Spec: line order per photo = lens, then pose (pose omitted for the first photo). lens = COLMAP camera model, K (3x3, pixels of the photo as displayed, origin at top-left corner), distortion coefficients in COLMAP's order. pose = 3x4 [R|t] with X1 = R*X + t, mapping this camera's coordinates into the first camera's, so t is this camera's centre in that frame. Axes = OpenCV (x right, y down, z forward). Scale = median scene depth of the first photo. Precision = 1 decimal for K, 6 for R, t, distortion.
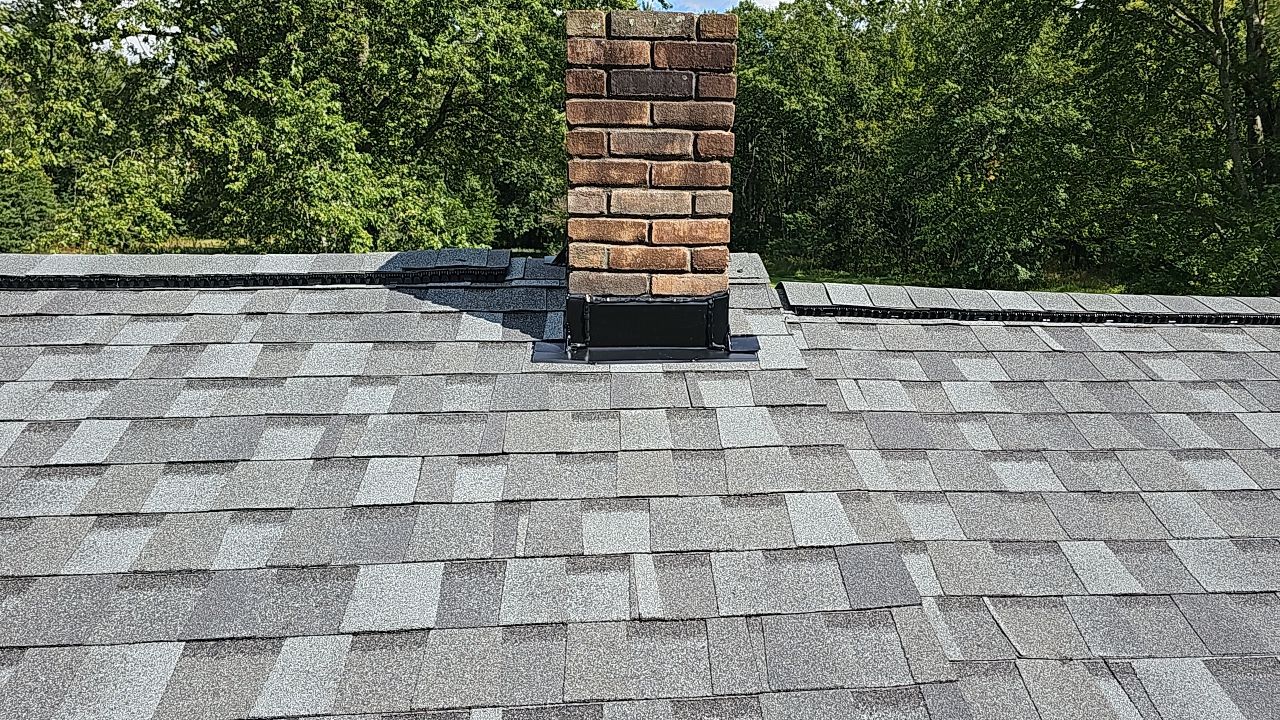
lens RADIAL K [[862.6, 0, 657.8], [0, 862.6, 378.5], [0, 0, 1]] dist [0.071701, -0.063825]
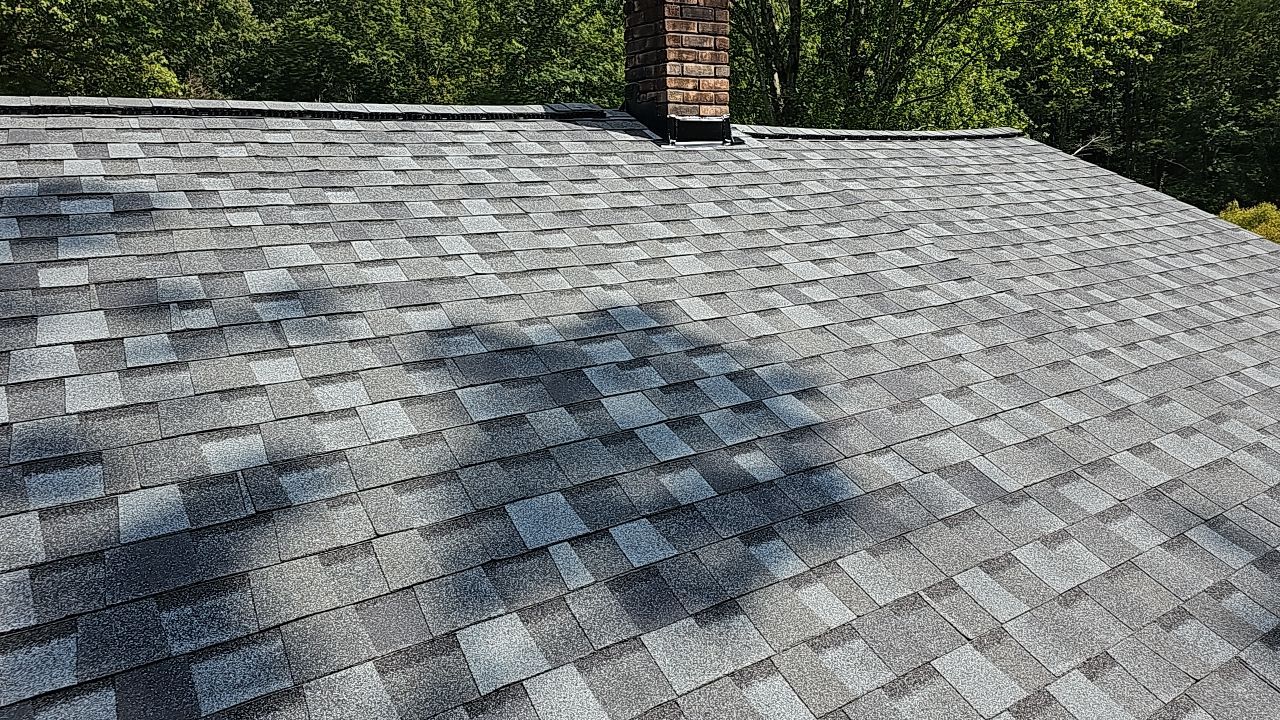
lens RADIAL K [[810.6, 0, 669.0], [0, 810.6, 365.8], [0, 0, 1]] dist [0.078112, -0.084752]
pose [[0.887390, -0.145701, 0.437389, -1.067793], [0.123910, 0.989213, 0.078127, 0.353556], [-0.444055, -0.015132, 0.895872, -0.793041]]
